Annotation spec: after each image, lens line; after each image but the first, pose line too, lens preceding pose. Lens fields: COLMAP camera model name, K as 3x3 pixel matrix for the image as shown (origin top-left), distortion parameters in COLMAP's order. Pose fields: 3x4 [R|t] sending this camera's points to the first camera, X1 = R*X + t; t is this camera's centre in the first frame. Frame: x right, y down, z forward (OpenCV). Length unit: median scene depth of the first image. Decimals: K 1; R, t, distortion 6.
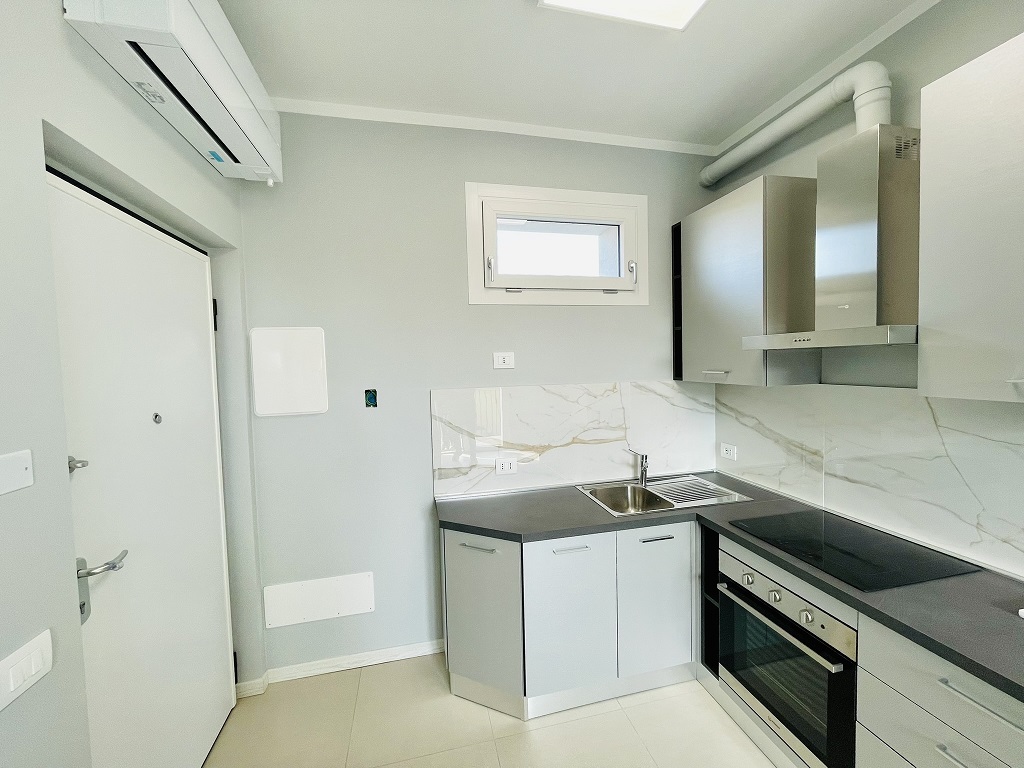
lens RADIAL K [[414.2, 0, 512.0], [0, 414.2, 384.0], [0, 0, 1]] dist [-0.004061, -0.000063]
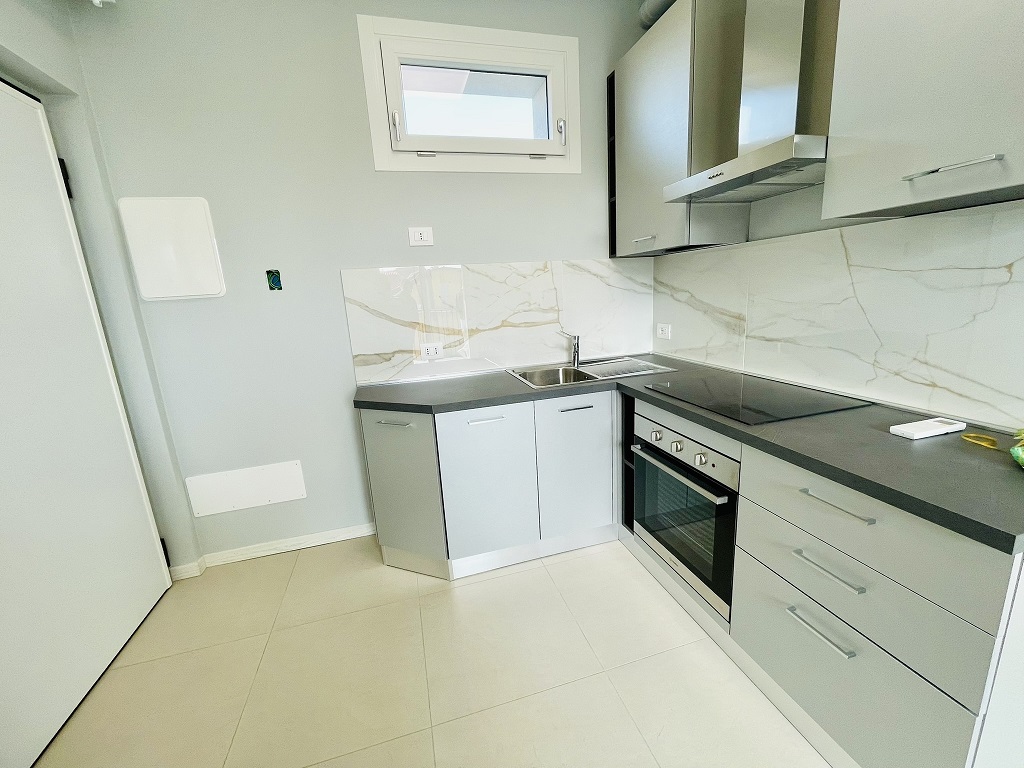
lens RADIAL K [[414.2, 0, 512.0], [0, 414.2, 384.0], [0, 0, 1]] dist [-0.004061, -0.000063]
pose [[0.998451, -0.042785, 0.035560, 0.152265], [0.036217, 0.985068, 0.168316, 0.133161], [-0.042230, -0.166767, 0.985092, 0.034088]]
